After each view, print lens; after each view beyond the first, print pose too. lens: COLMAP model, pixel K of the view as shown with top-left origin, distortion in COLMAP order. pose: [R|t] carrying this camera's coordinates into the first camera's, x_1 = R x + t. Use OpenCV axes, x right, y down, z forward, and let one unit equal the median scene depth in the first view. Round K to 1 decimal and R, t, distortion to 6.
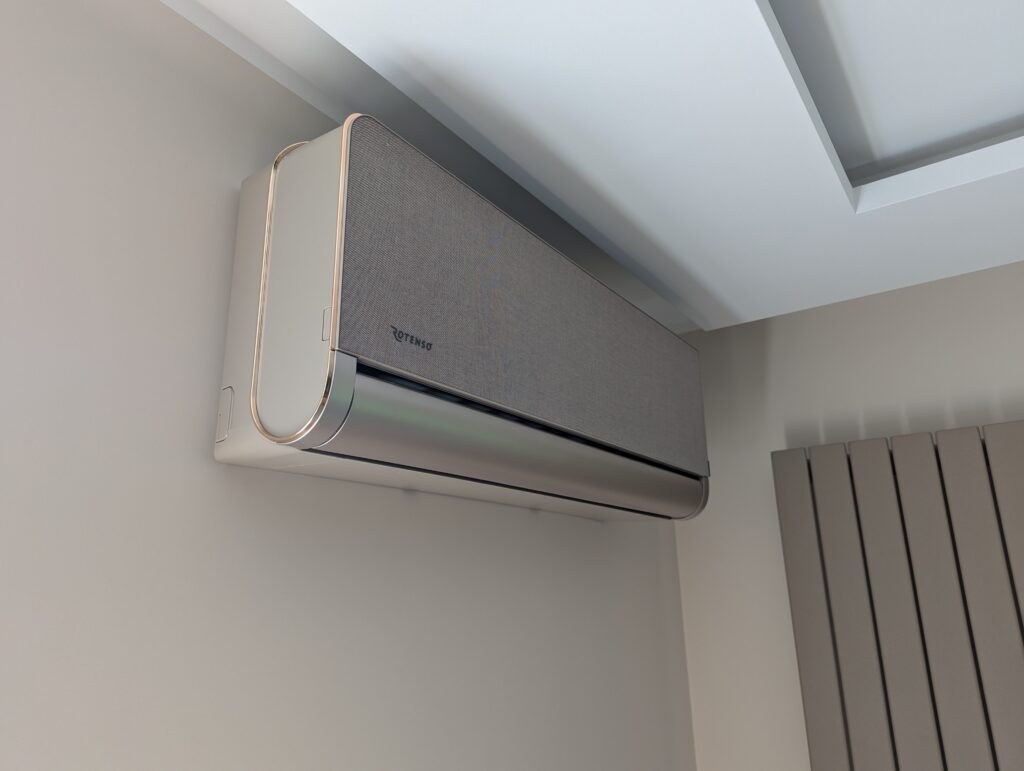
lens RADIAL K [[717.6, 0, 512.0], [0, 717.6, 385.5], [0, 0, 1]] dist [0.003208, 0.000500]
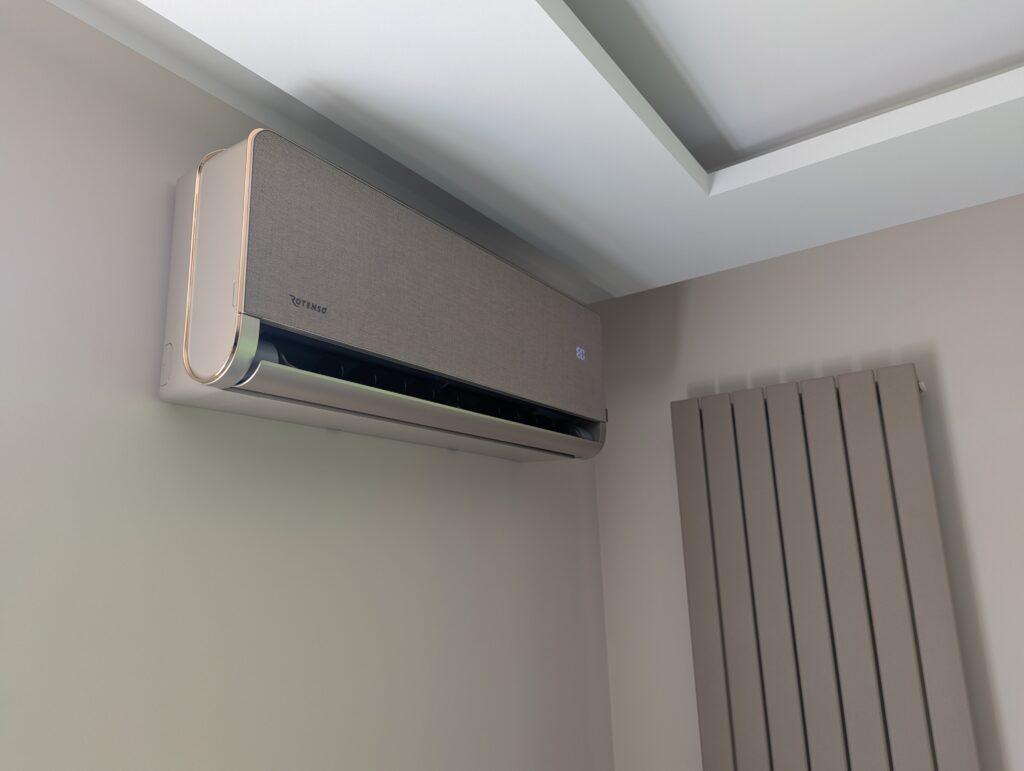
lens RADIAL K [[705.4, 0, 503.1], [0, 705.4, 396.5], [0, 0, 1]] dist [0.007824, 0.001702]
pose [[0.999904, -0.010076, -0.009532, 0.212598], [0.010627, 0.998163, 0.059650, 0.027045], [0.008913, -0.059745, 0.998174, -0.267859]]
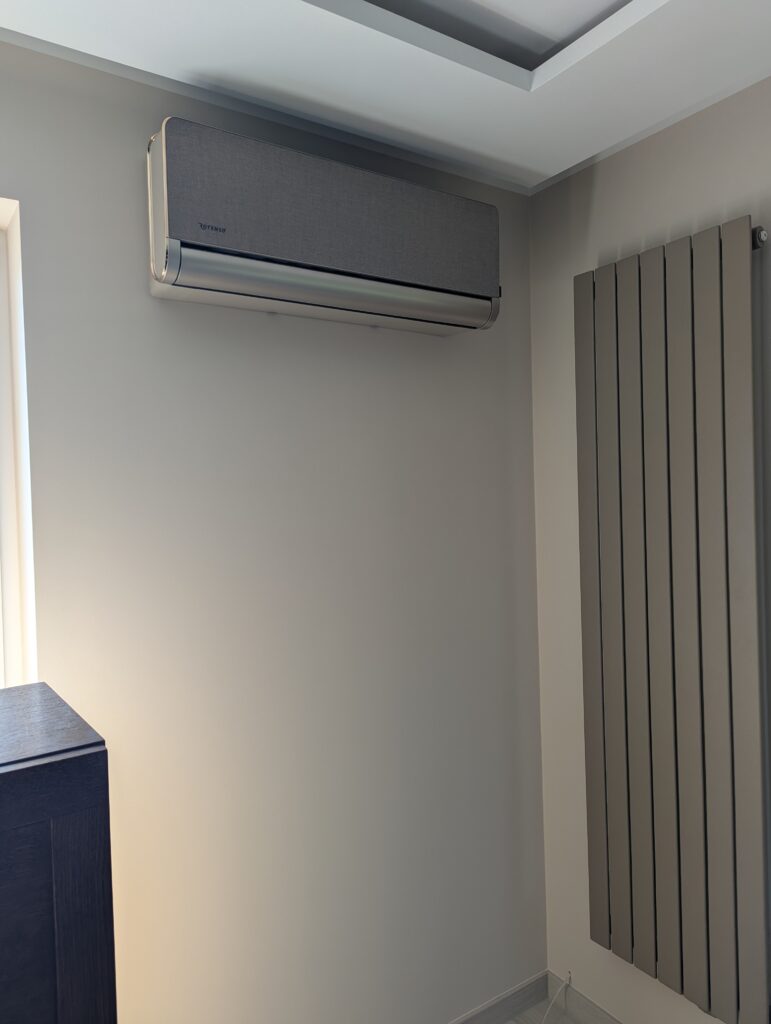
lens RADIAL K [[717.6, 0, 385.5], [0, 717.6, 512.0], [0, 0, 1]] dist [0.003208, 0.000500]
pose [[0.930730, 0.006592, -0.365647, 1.086012], [0.107550, 0.950689, 0.290901, 0.167038], [0.349534, -0.310076, 0.884126, -0.943085]]
